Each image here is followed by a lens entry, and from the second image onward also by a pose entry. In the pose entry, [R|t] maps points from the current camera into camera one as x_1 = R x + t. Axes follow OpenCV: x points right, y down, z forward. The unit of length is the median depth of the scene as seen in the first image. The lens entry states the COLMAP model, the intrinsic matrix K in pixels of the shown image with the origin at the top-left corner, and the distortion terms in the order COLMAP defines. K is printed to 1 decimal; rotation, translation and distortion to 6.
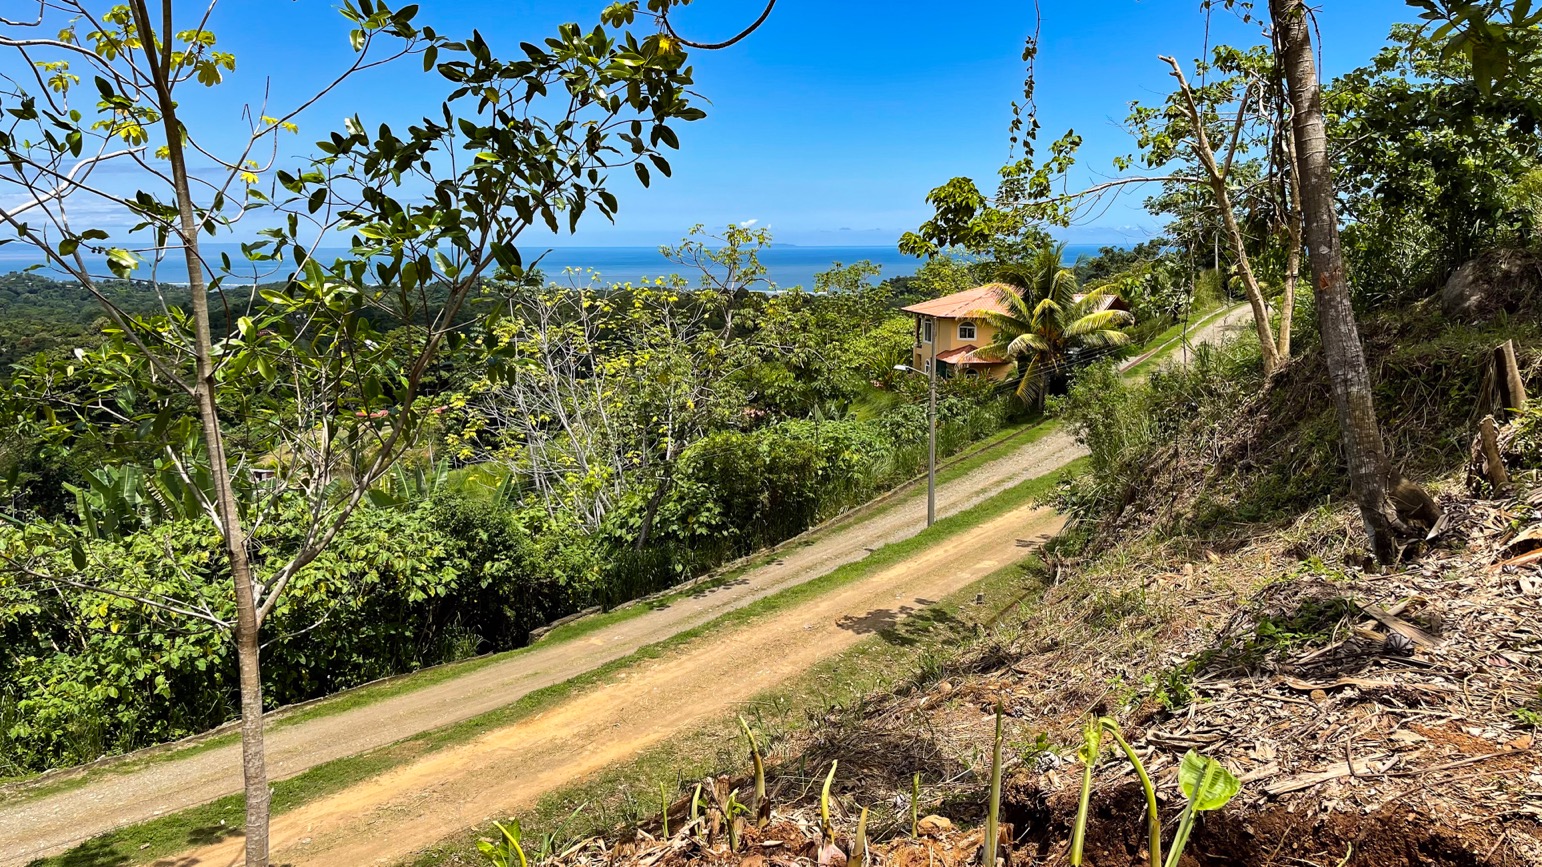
lens RADIAL K [[1215.2, 0, 771.0], [0, 1215.2, 433.5], [0, 0, 1]] dist [0.086800, -0.106303]
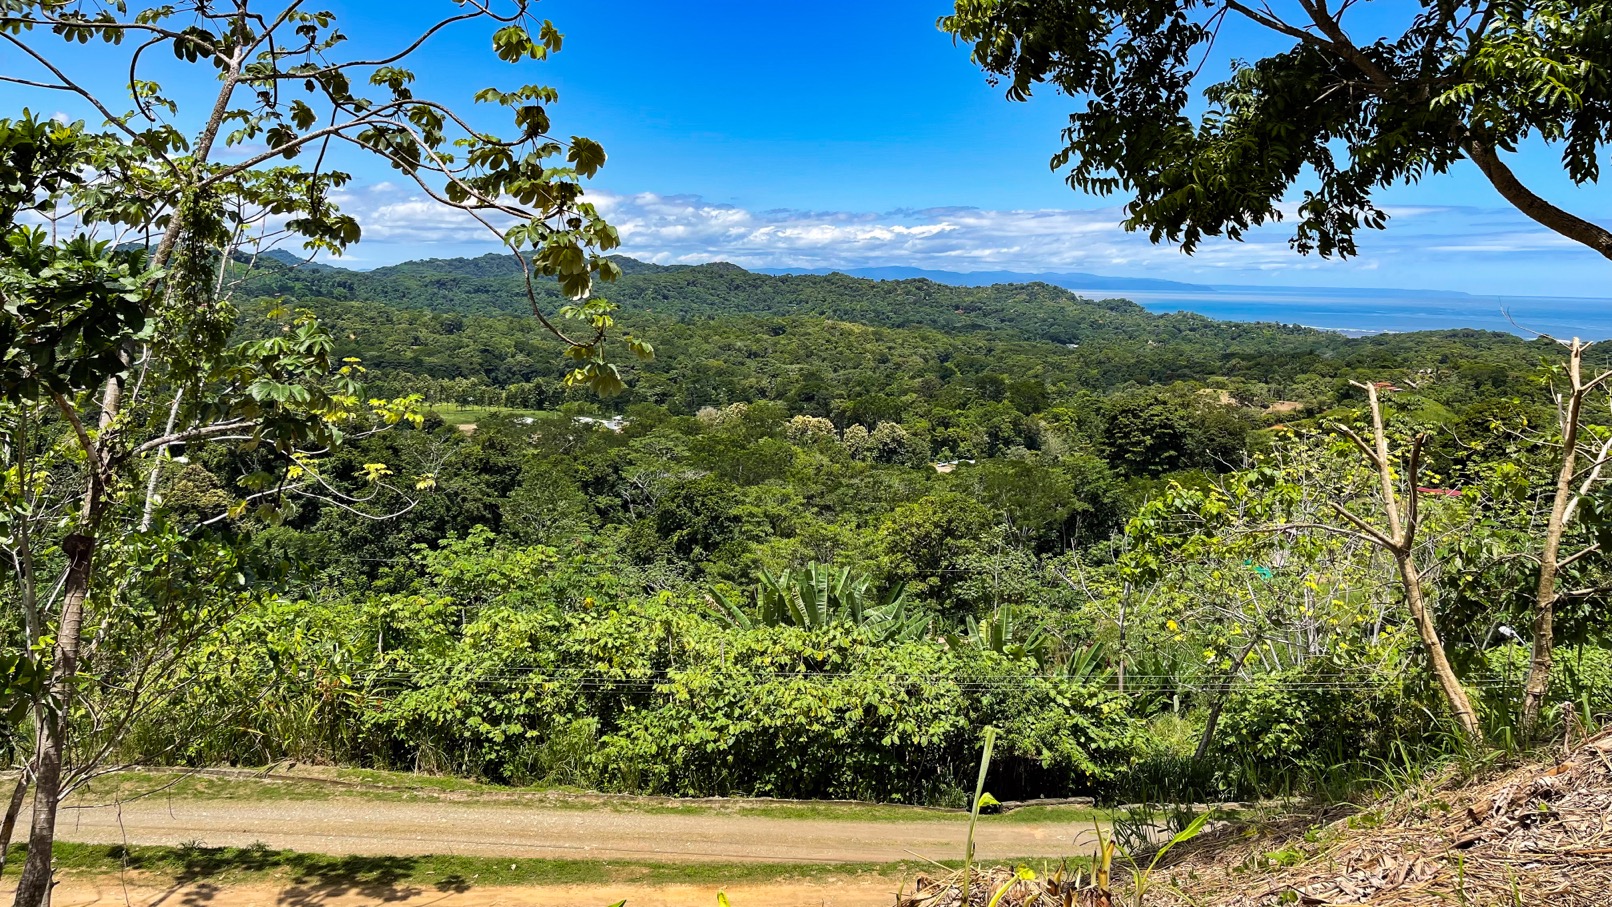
lens RADIAL K [[1234.6, 0, 790.9], [0, 1234.6, 452.3], [0, 0, 1]] dist [0.096439, -0.141896]
pose [[0.658662, 0.123611, -0.742216, 0.486316], [-0.137935, 0.989534, 0.042393, -0.173291], [0.739688, 0.074455, 0.668819, 0.122942]]
